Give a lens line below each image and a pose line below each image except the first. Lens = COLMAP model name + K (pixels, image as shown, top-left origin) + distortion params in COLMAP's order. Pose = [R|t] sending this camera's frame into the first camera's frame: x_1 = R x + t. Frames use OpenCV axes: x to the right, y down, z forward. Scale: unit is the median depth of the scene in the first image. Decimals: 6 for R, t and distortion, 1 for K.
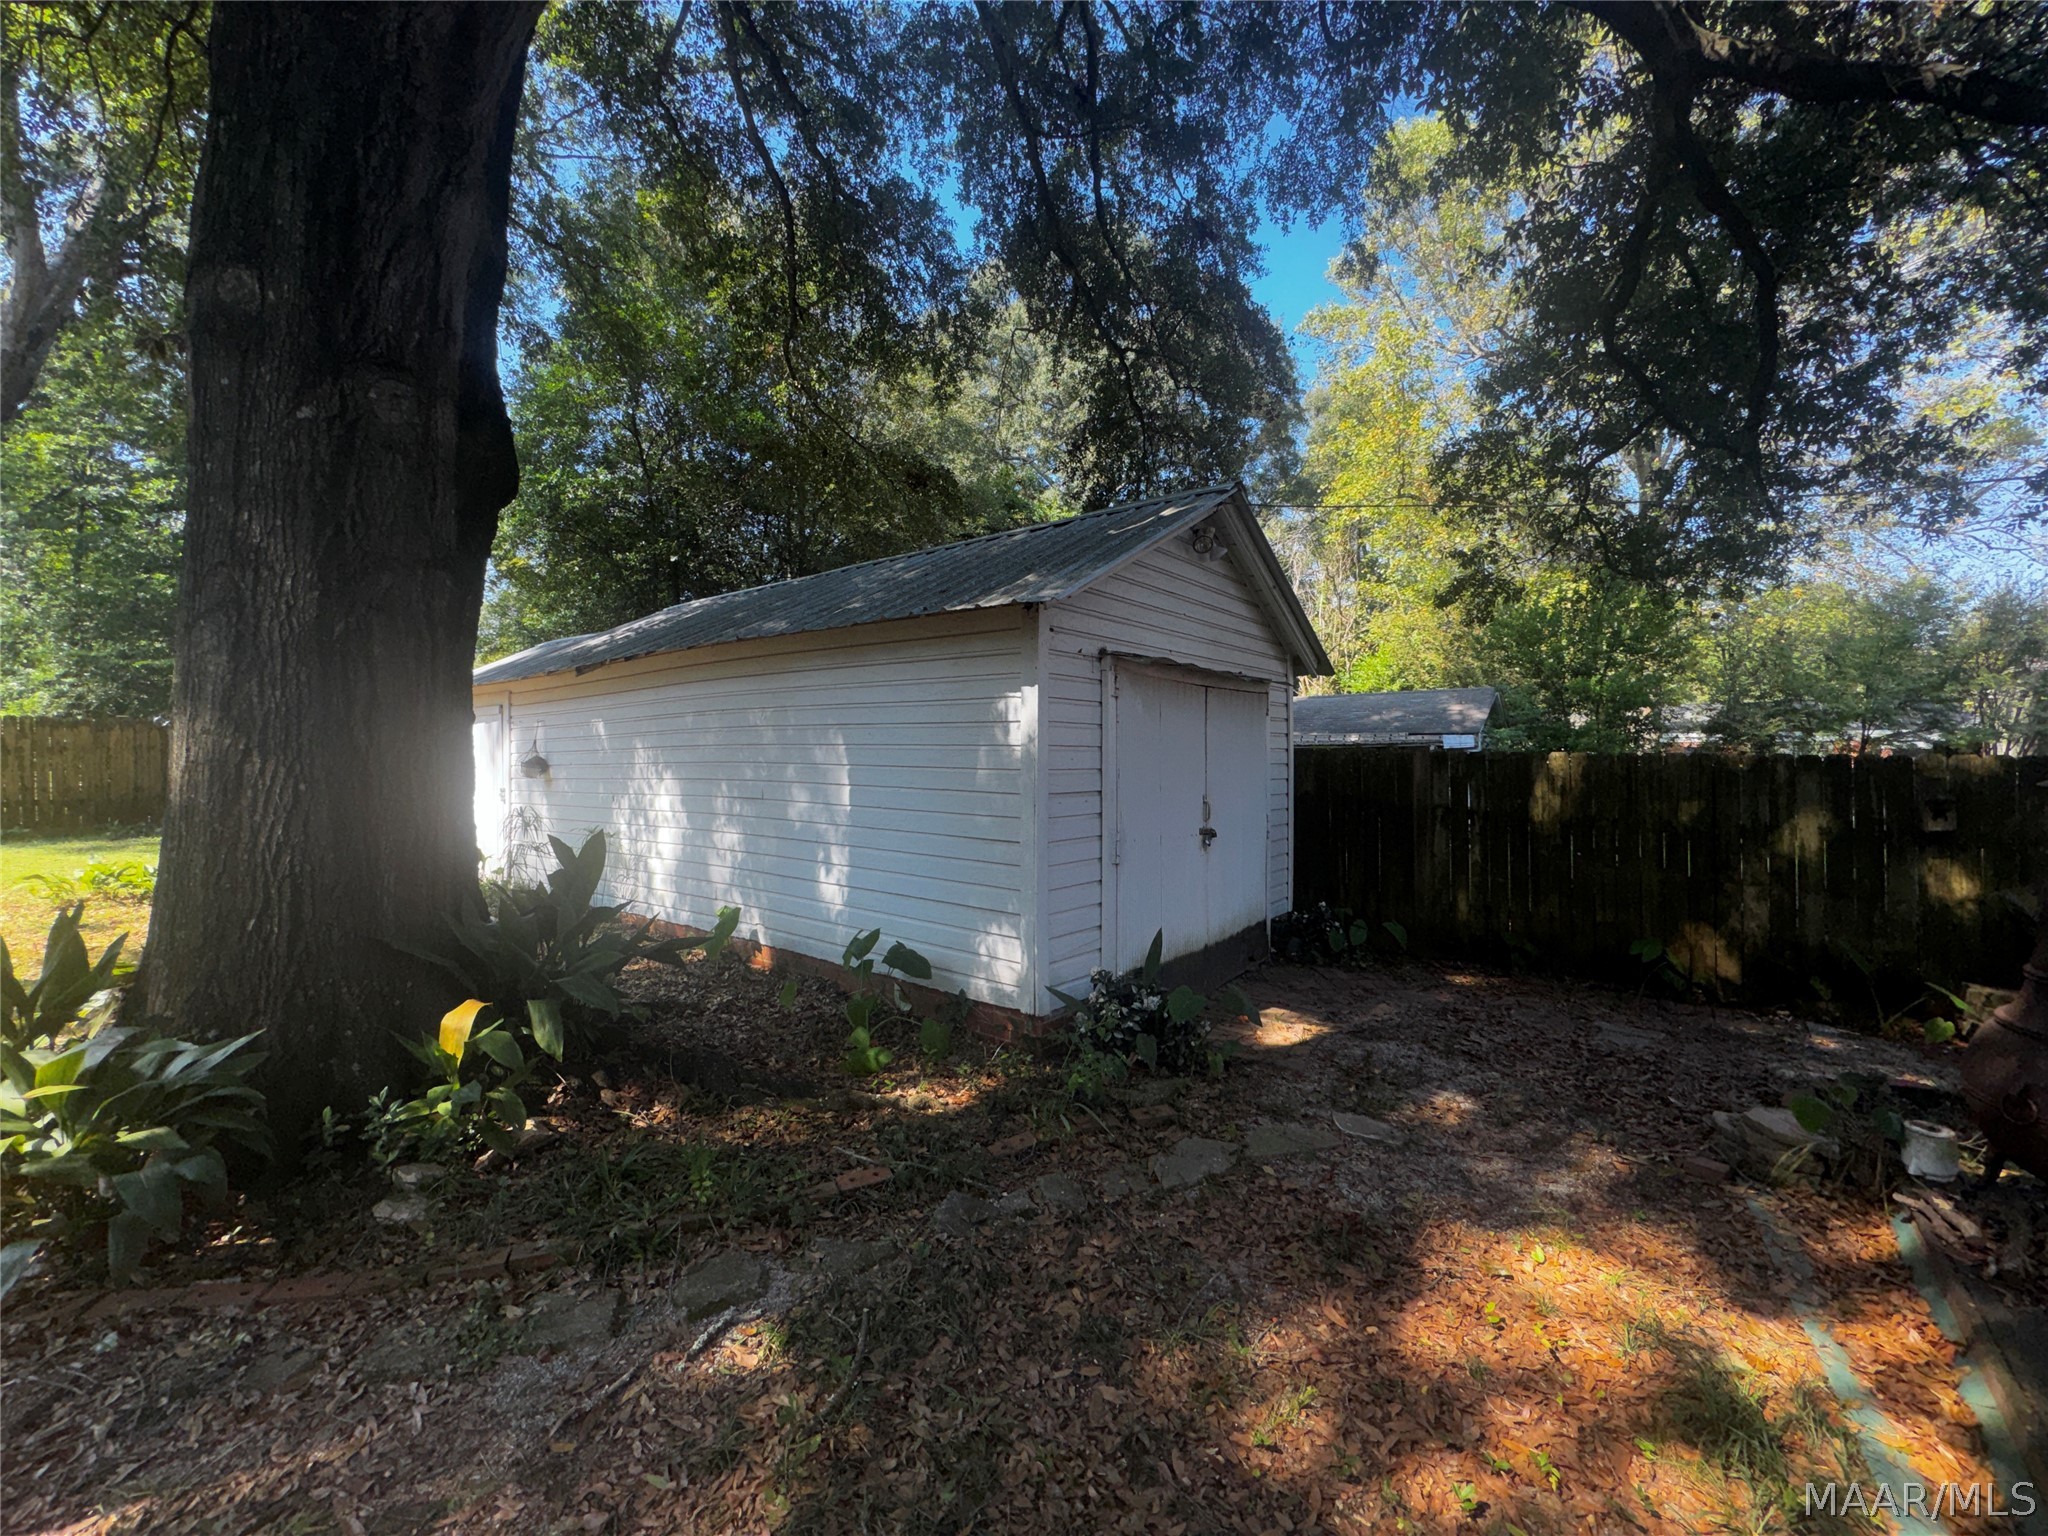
lens RADIAL K [[816.8, 0, 1017.9], [0, 816.8, 765.6], [0, 0, 1]] dist [-0.004195, 0.000777]
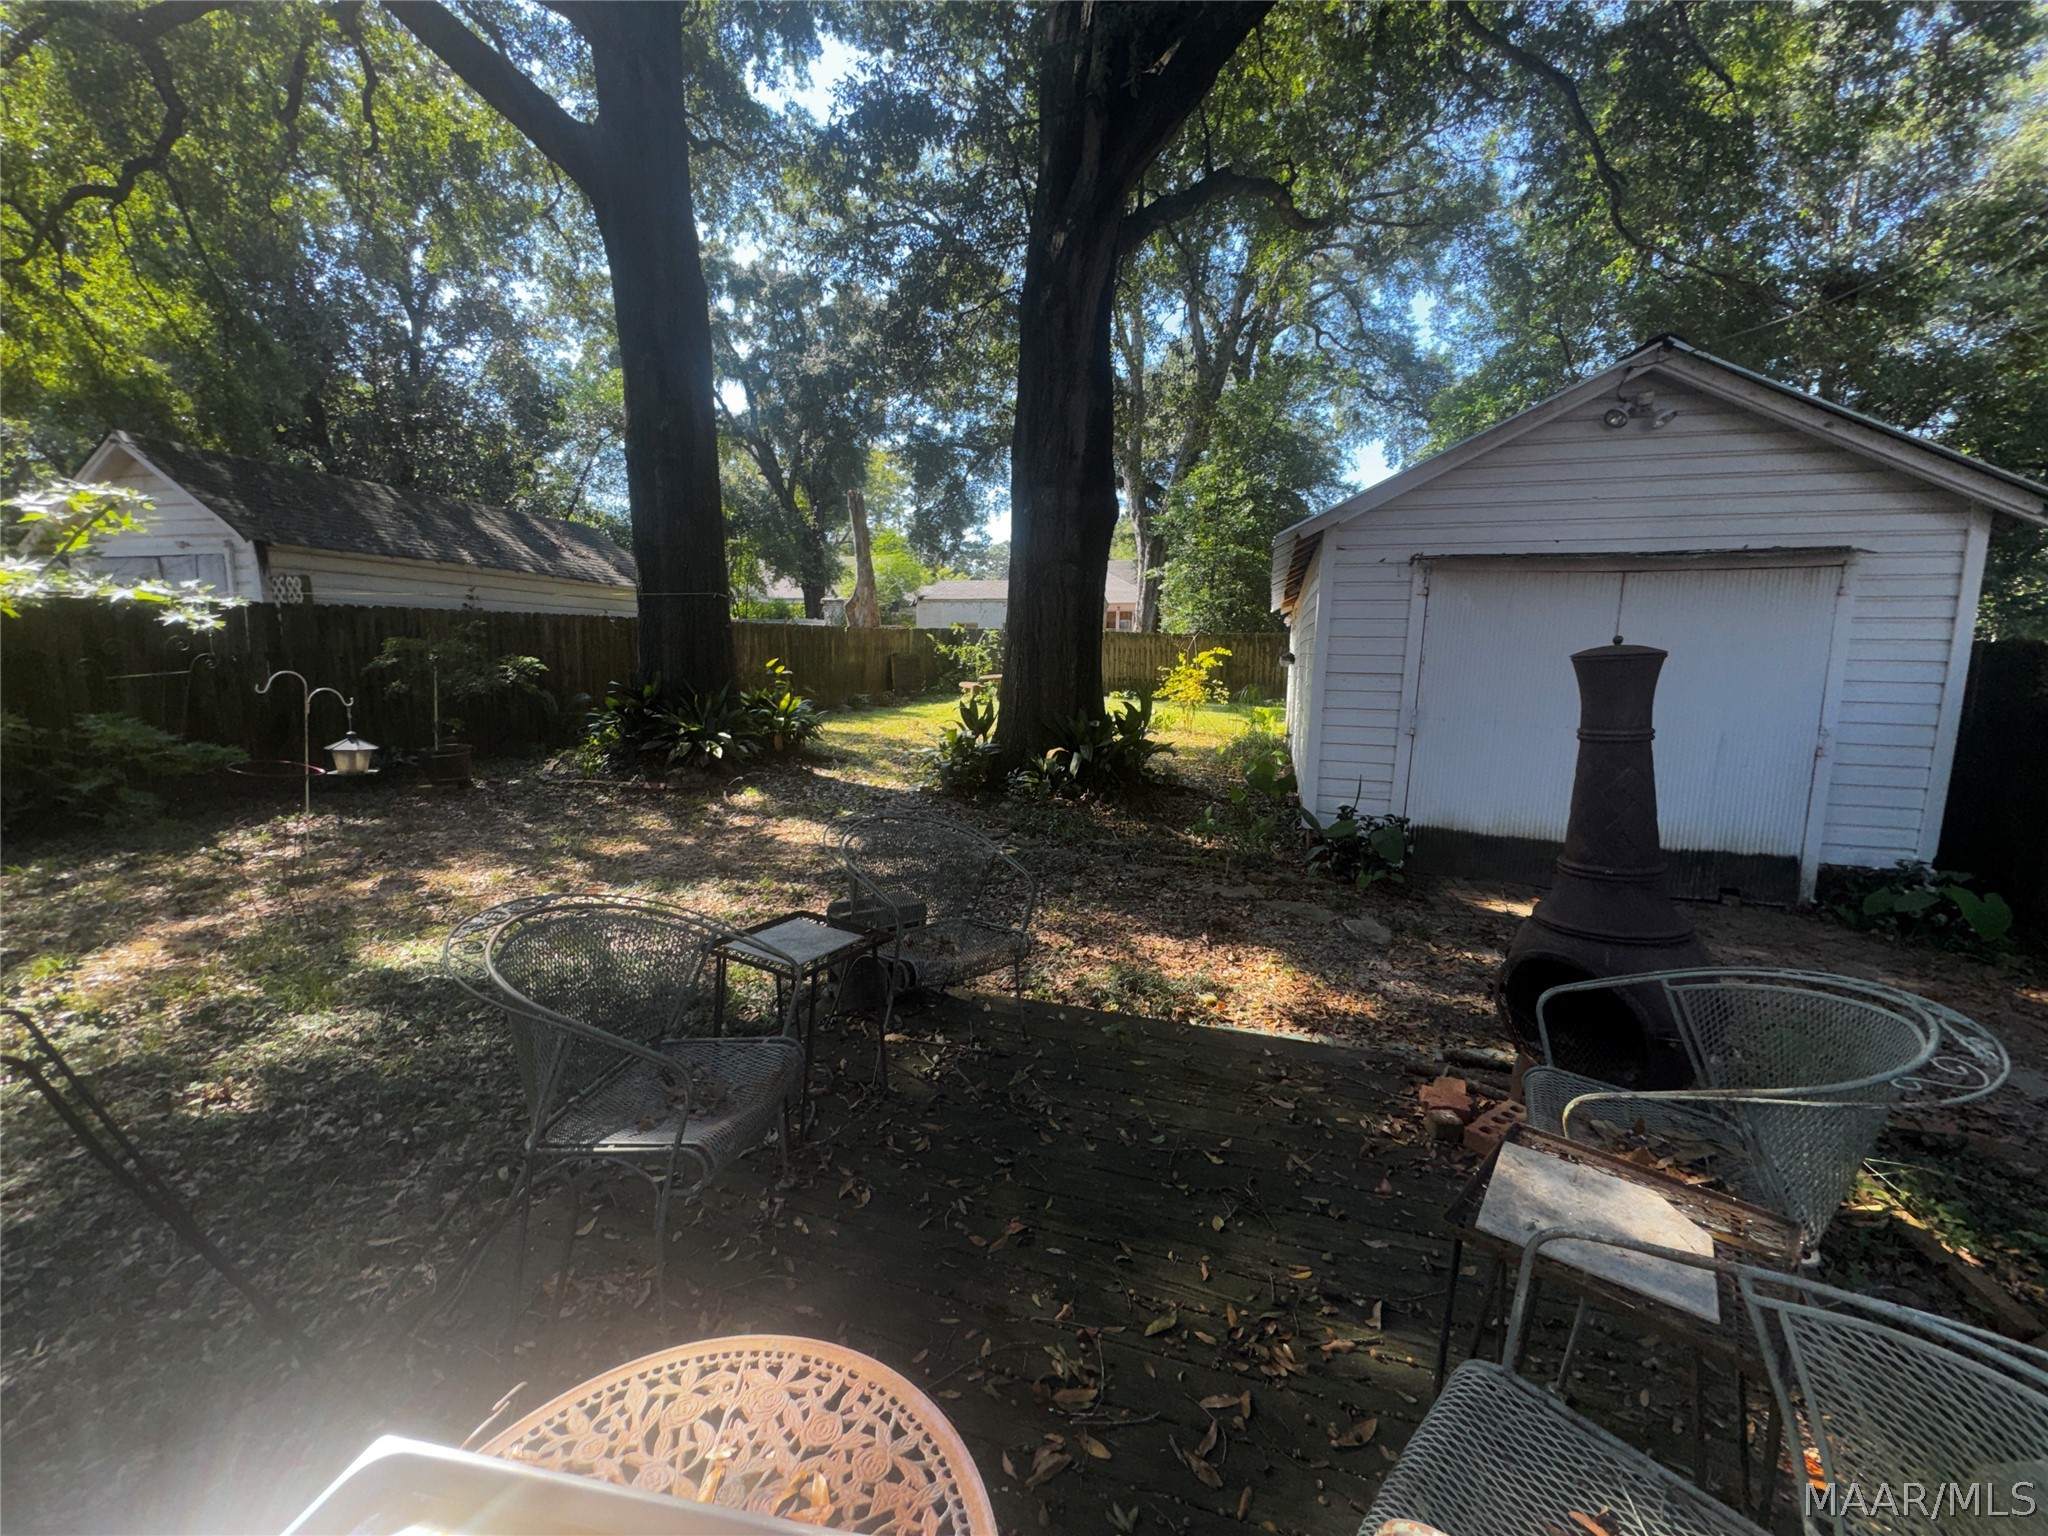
lens RADIAL K [[816.8, 0, 1020.7], [0, 816.8, 759.9], [0, 0, 1]] dist [-0.004195, 0.000777]
pose [[0.361198, 0.121063, -0.924597, 0.894702], [-0.025714, 0.992453, 0.119902, 0.023610], [0.932135, -0.019533, 0.361585, 0.016006]]
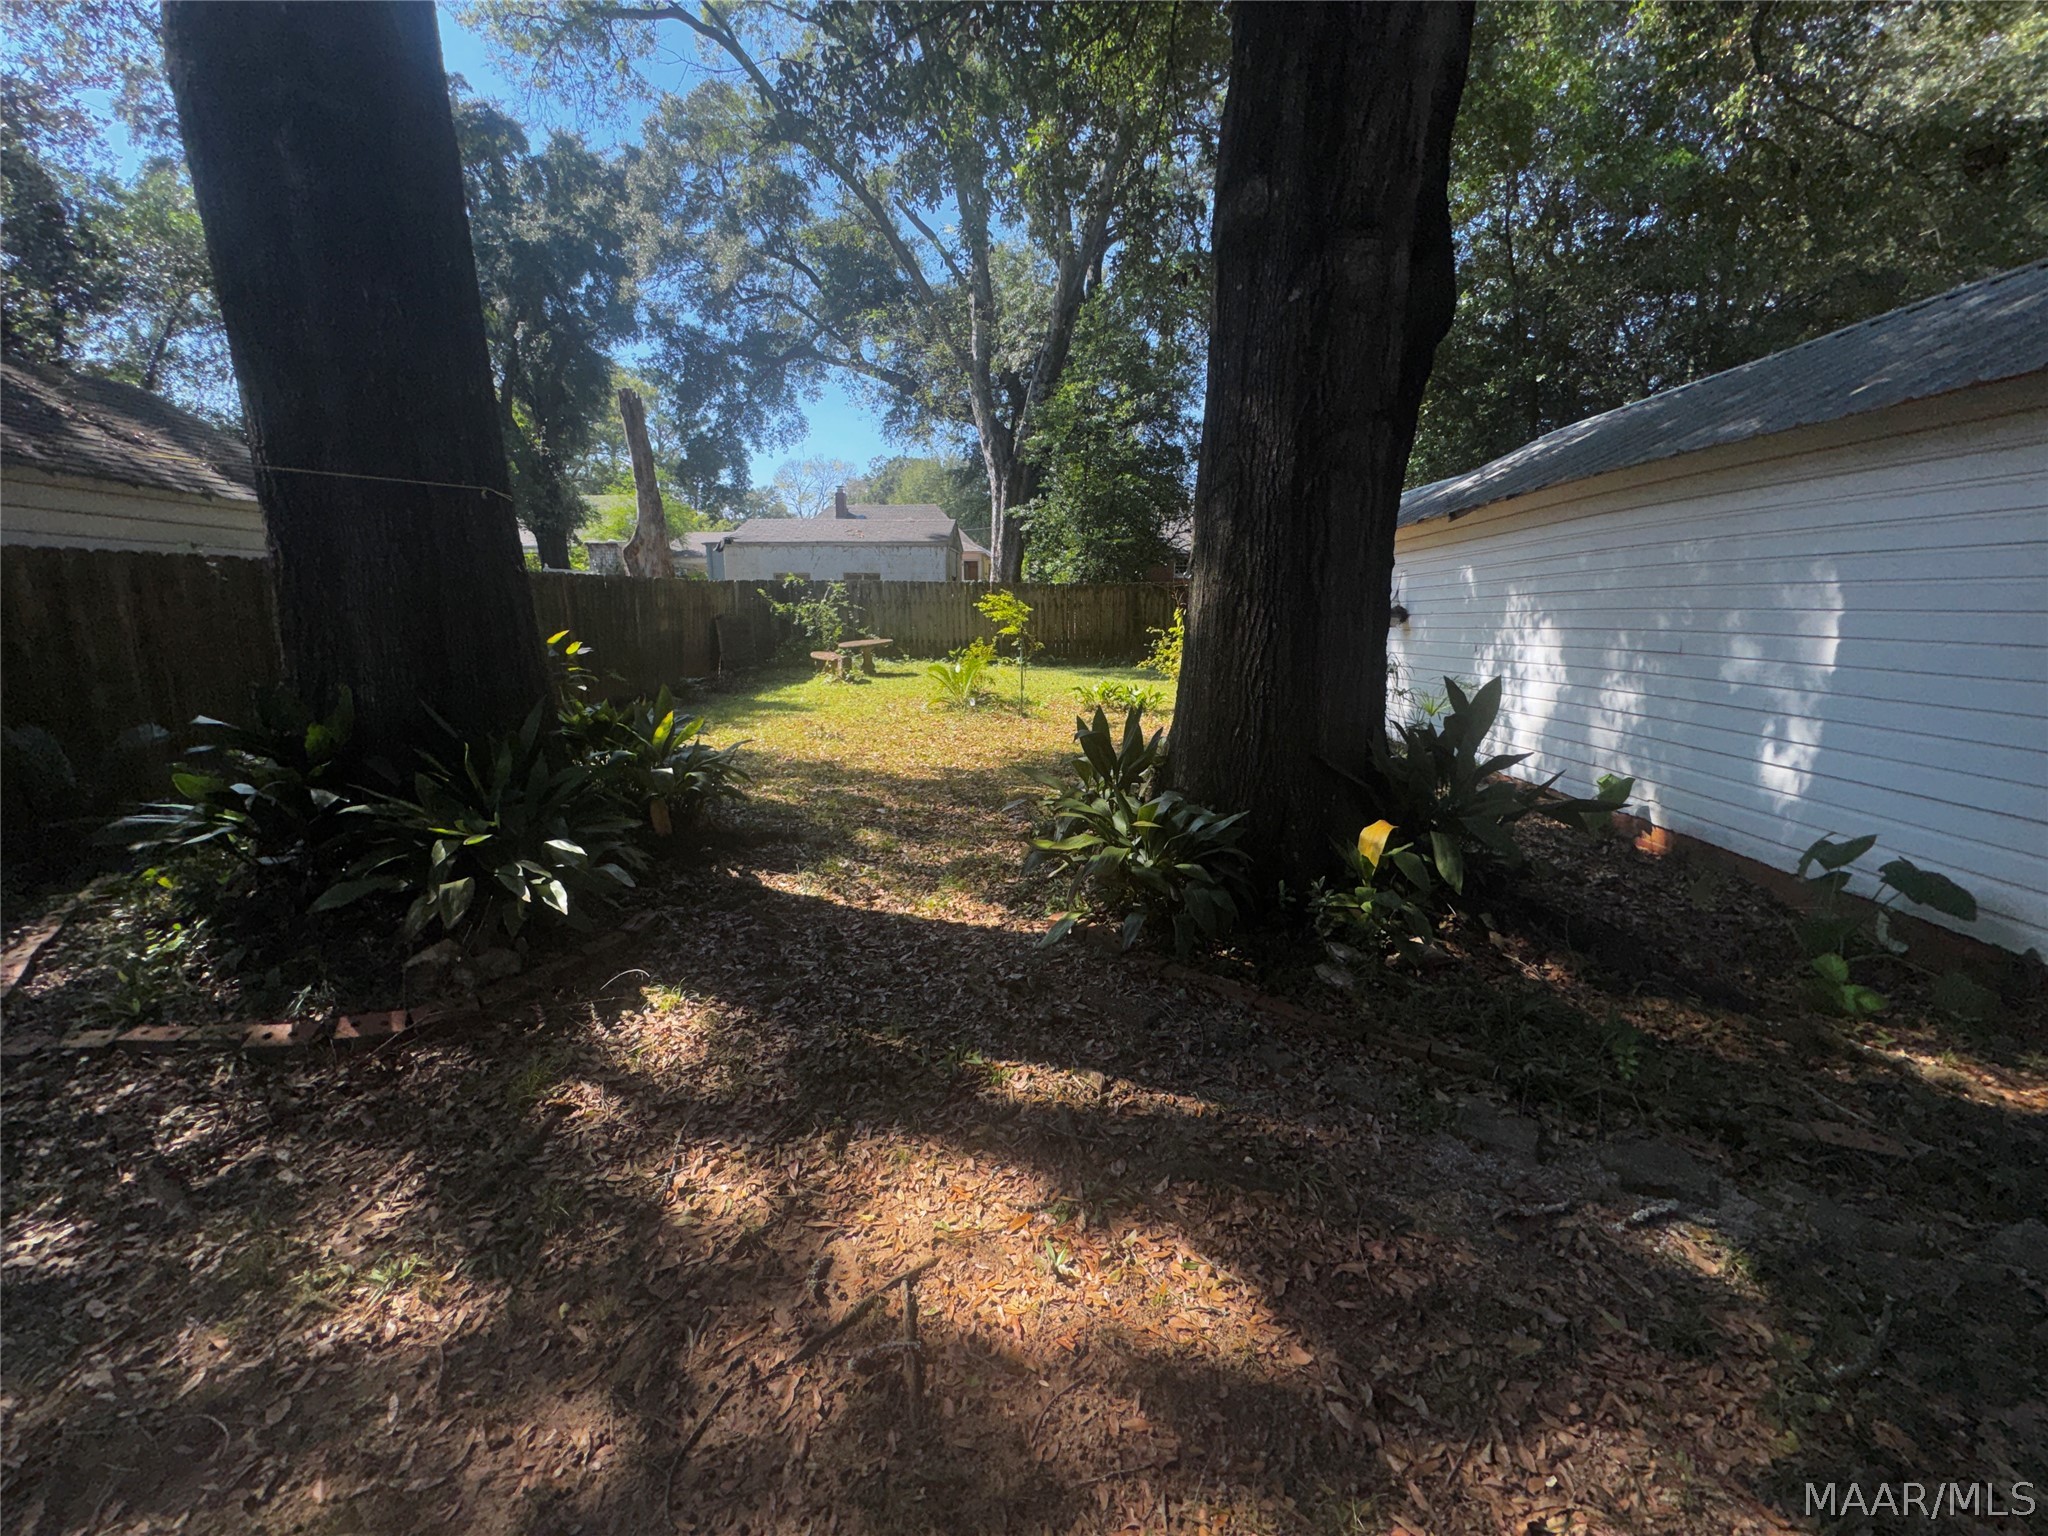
lens RADIAL K [[816.8, 0, 1023.1], [0, 816.8, 764.1], [0, 0, 1]] dist [-0.004195, 0.000777]
pose [[0.610267, 0.141085, -0.779532, -0.063324], [-0.003496, 0.984484, 0.175442, 0.009374], [0.792188, -0.104341, 0.601291, -0.034045]]
